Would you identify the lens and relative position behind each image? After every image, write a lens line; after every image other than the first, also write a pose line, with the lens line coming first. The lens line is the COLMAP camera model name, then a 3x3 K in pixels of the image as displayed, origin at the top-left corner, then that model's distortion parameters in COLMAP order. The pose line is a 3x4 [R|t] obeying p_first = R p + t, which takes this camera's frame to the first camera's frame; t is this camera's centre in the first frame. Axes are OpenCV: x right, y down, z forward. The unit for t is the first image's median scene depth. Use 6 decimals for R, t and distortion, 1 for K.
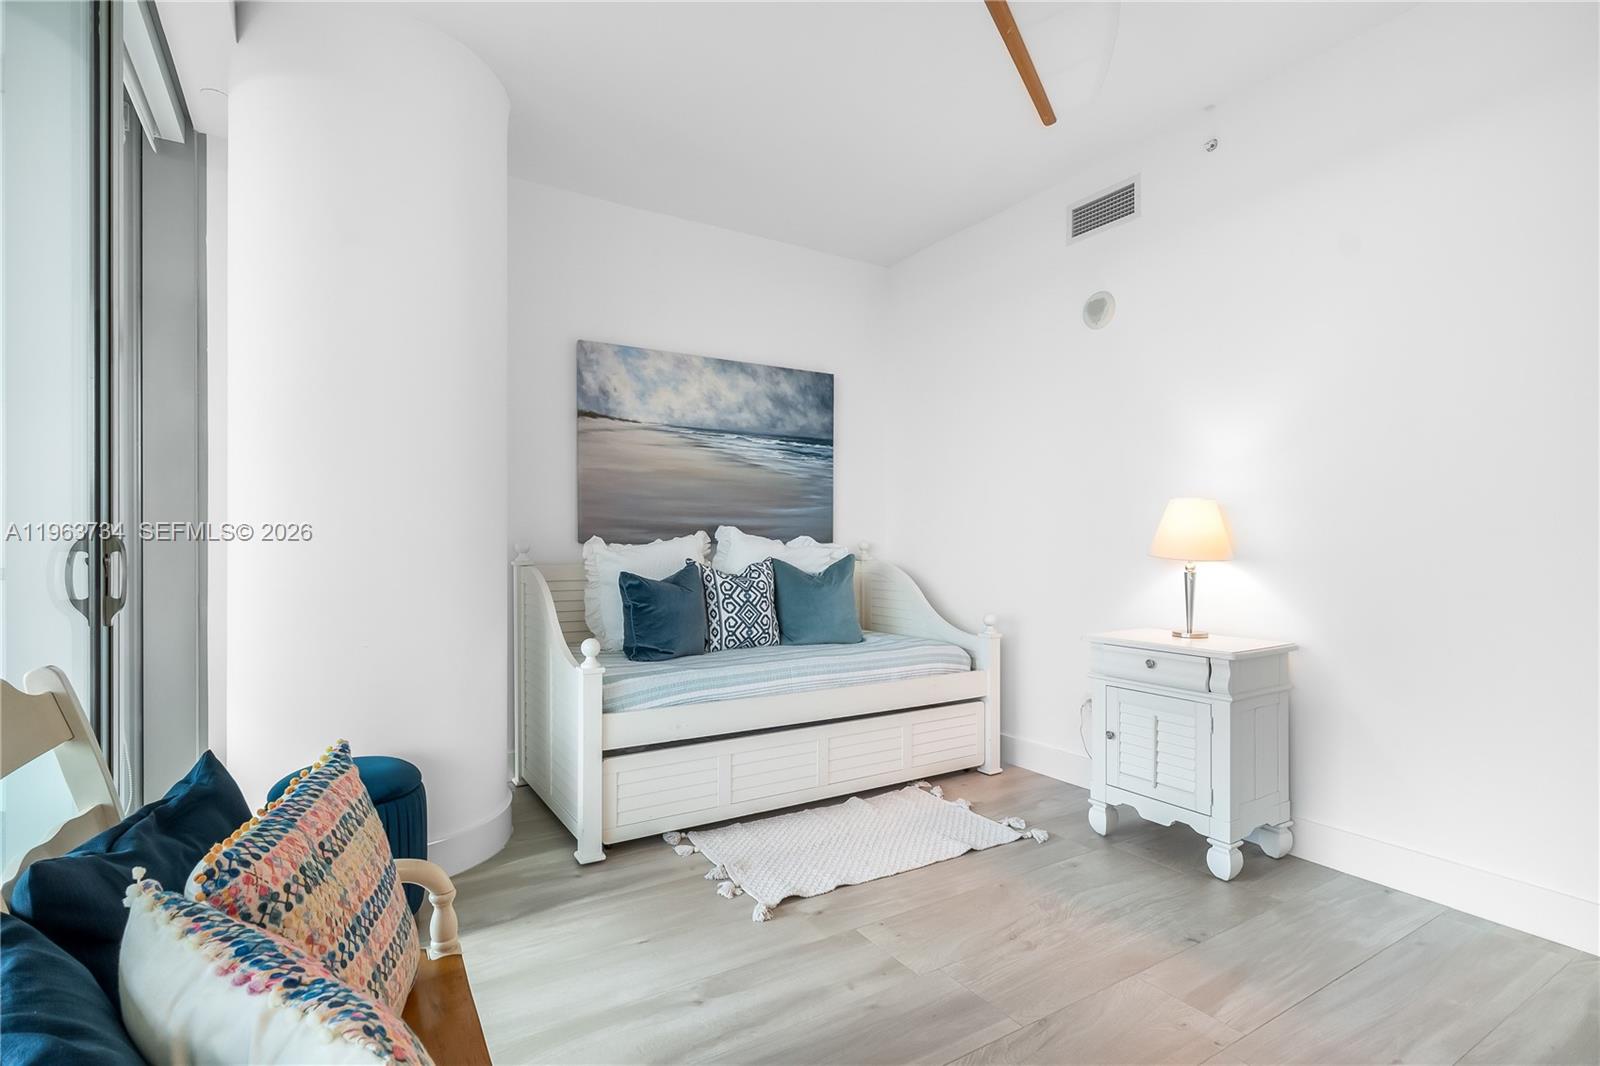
lens RADIAL K [[784.2, 0, 773.9], [0, 784.2, 547.9], [0, 0, 1]] dist [0.002469, 0.001388]
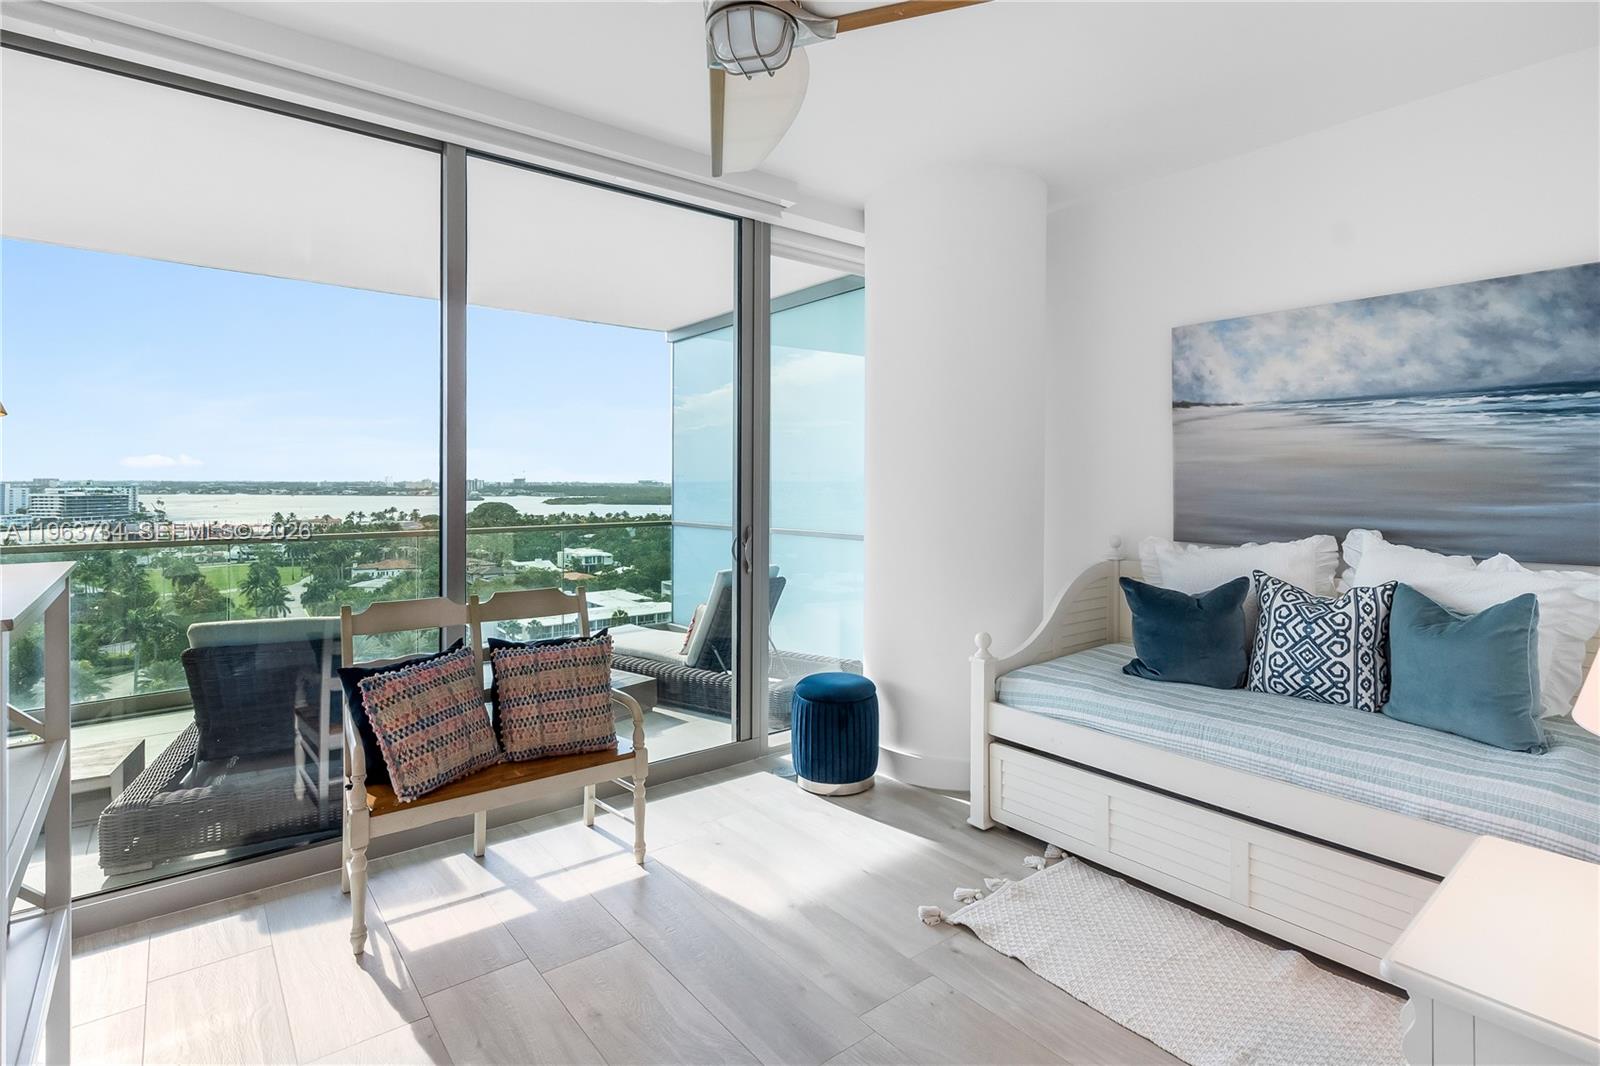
lens RADIAL K [[784.2, 0, 801.6], [0, 784.2, 473.4], [0, 0, 1]] dist [0.002469, 0.001388]
pose [[0.126206, -0.011313, -0.991940, 0.611614], [-0.005920, 0.999909, -0.012157, -0.070748], [0.991986, 0.007406, 0.126128, 0.413332]]
